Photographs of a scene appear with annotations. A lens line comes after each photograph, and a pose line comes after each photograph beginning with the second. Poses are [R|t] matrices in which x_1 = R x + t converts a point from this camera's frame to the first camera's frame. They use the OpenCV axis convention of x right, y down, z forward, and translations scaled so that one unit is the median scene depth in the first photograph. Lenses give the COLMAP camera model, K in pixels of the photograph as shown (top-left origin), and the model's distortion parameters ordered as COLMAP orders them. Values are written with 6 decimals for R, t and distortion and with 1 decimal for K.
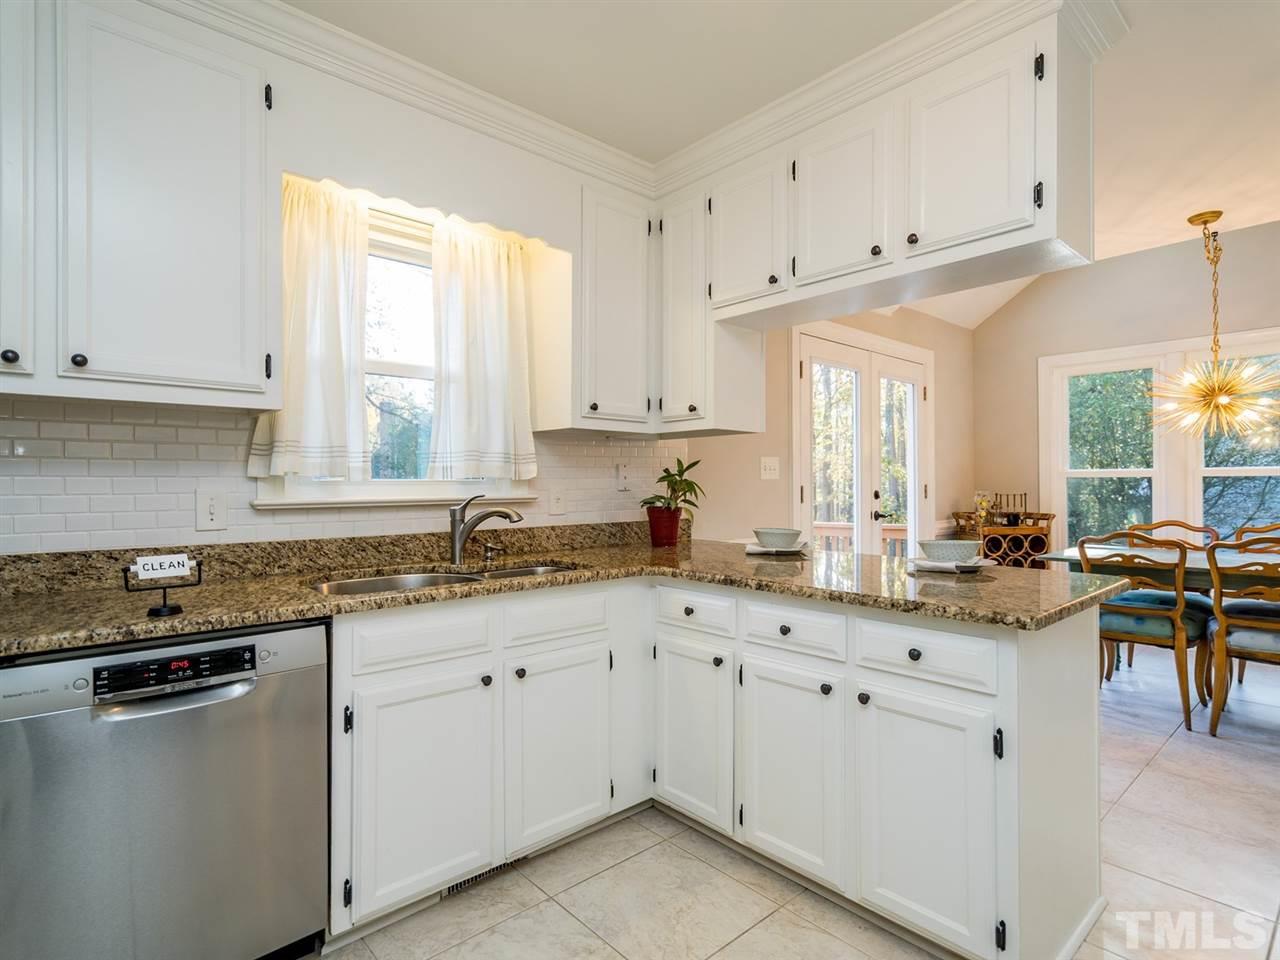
lens RADIAL K [[672.6, 0, 628.1], [0, 672.6, 478.1], [0, 0, 1]] dist [-0.002899, 0.002422]
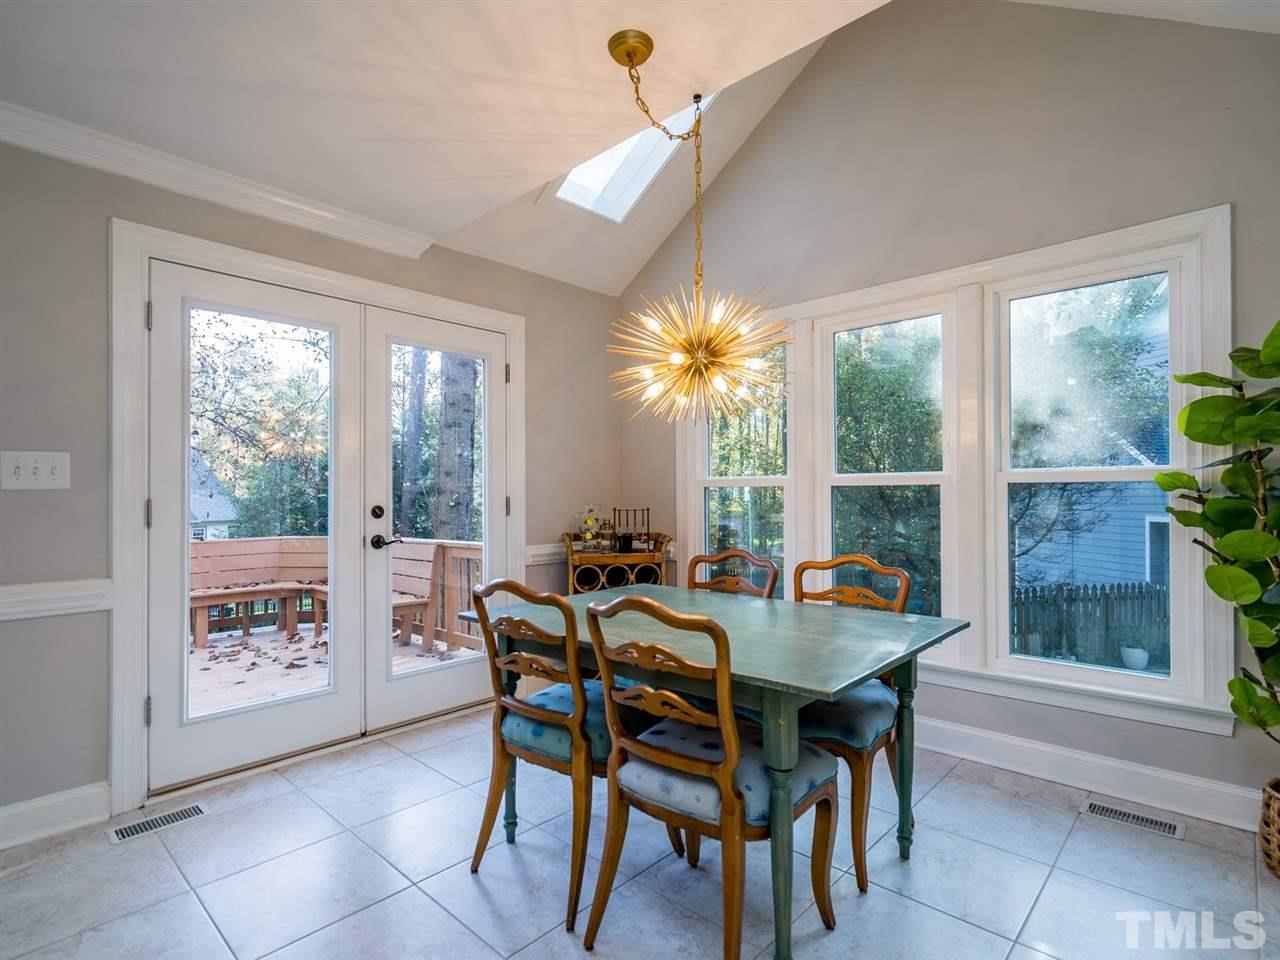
lens RADIAL K [[652.7, 0, 641.4], [0, 652.7, 482.2], [0, 0, 1]] dist [-0.012983, 0.007084]
pose [[0.994895, 0.000128, 0.100916, 0.820218], [0.000897, 0.999948, -0.010113, 0.001512], [-0.100912, 0.010152, 0.994844, 0.435377]]
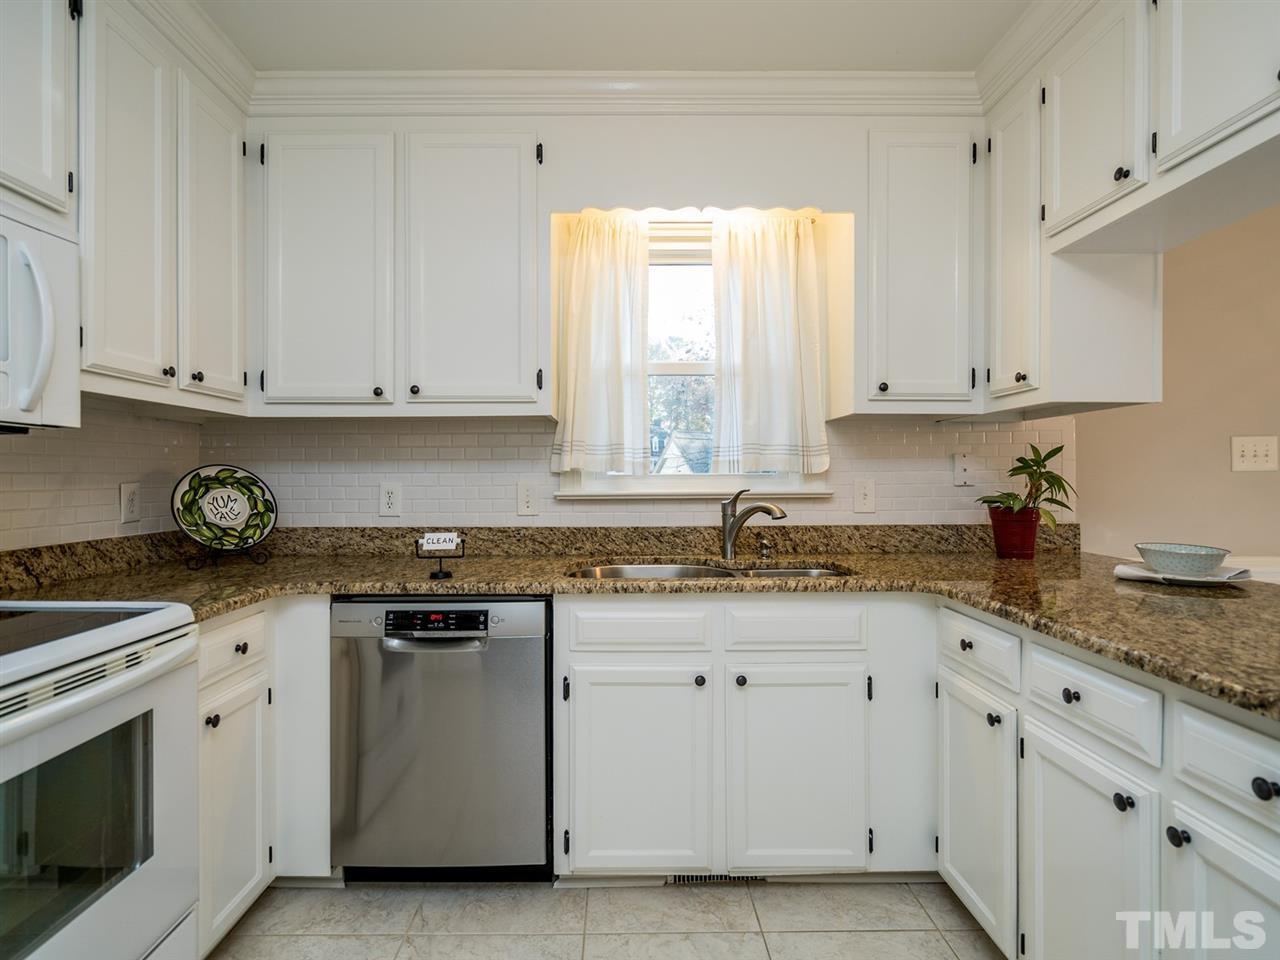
lens RADIAL K [[652.7, 0, 616.5], [0, 652.7, 476.2], [0, 0, 1]] dist [-0.012983, 0.007084]
pose [[0.749203, -0.002312, -0.662336, 0.283099], [0.007133, 0.999964, 0.004578, 0.000418], [0.662302, -0.008154, 0.749193, 0.188979]]
